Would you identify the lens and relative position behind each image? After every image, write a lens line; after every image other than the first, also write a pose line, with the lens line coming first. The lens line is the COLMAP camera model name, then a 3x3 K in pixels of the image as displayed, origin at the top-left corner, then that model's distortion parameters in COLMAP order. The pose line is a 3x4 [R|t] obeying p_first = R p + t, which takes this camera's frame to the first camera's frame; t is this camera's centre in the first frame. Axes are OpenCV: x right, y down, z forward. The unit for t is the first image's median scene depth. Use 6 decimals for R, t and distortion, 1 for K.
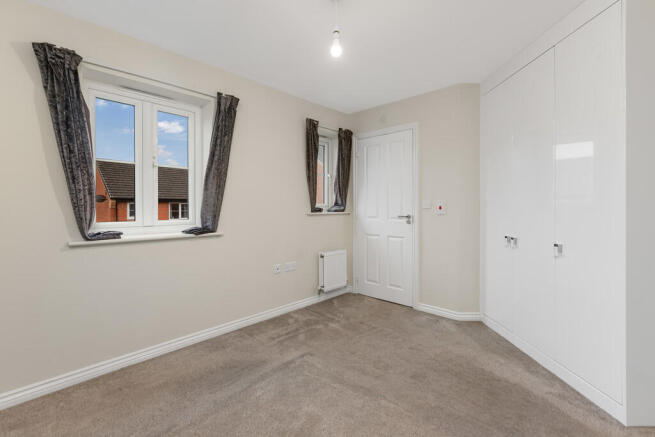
lens RADIAL K [[297.3, 0, 327.5], [0, 297.3, 207.5], [0, 0, 1]] dist [-0.002044, -0.000283]
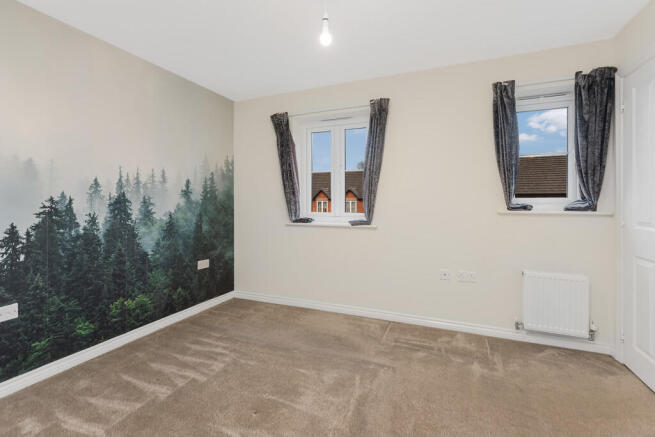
lens RADIAL K [[297.3, 0, 323.3], [0, 297.3, 201.1], [0, 0, 1]] dist [-0.002044, -0.000283]
pose [[0.339173, -0.001923, -0.940722, 0.577316], [-0.005066, 0.999980, -0.003871, -0.000898], [0.940711, 0.006079, 0.339156, 0.416791]]
